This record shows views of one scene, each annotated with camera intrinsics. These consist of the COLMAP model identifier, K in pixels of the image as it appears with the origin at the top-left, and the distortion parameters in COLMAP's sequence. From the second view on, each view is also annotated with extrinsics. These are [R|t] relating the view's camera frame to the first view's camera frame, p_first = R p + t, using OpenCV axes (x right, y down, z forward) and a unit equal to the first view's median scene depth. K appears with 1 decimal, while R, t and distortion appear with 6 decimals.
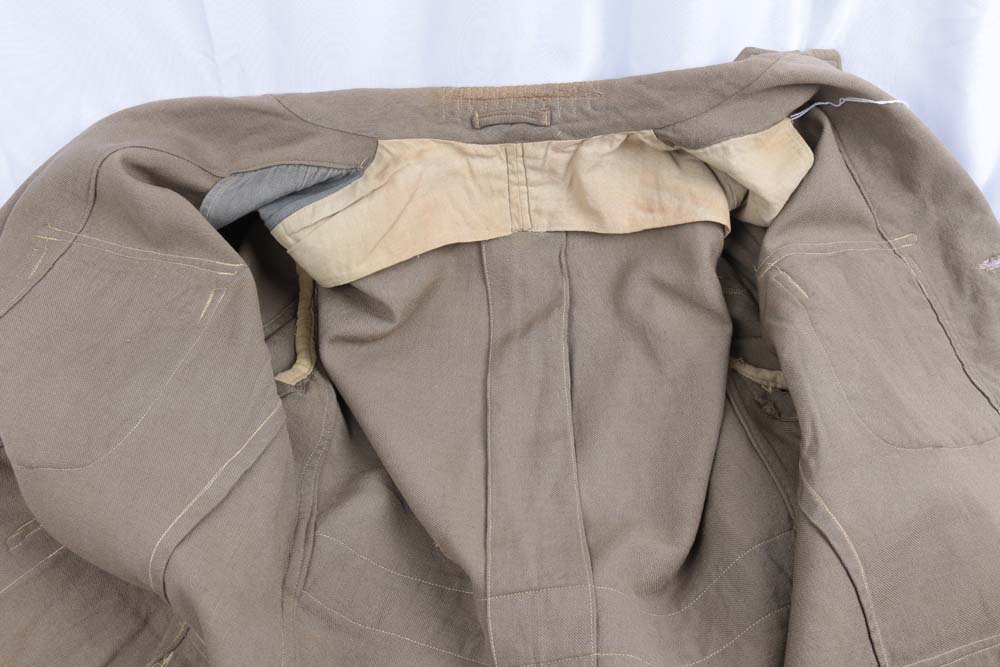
lens RADIAL K [[1109.8, 0, 500.4], [0, 1109.8, 333.0], [0, 0, 1]] dist [-0.080255, 0.000000]
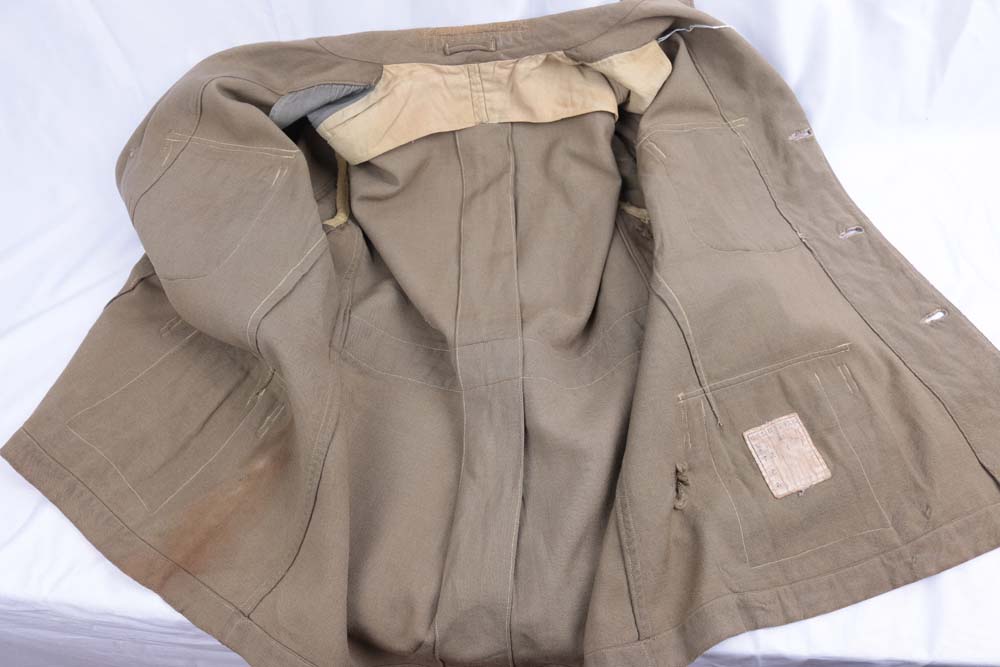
lens RADIAL K [[864.3, 0, 499.3], [0, 864.3, 336.3], [0, 0, 1]] dist [-0.125640, 0.045186]
pose [[0.999188, -0.029512, -0.027419, 0.071388], [0.032491, 0.992784, 0.115432, 0.066303], [0.023814, -0.116229, 0.992937, -0.204098]]
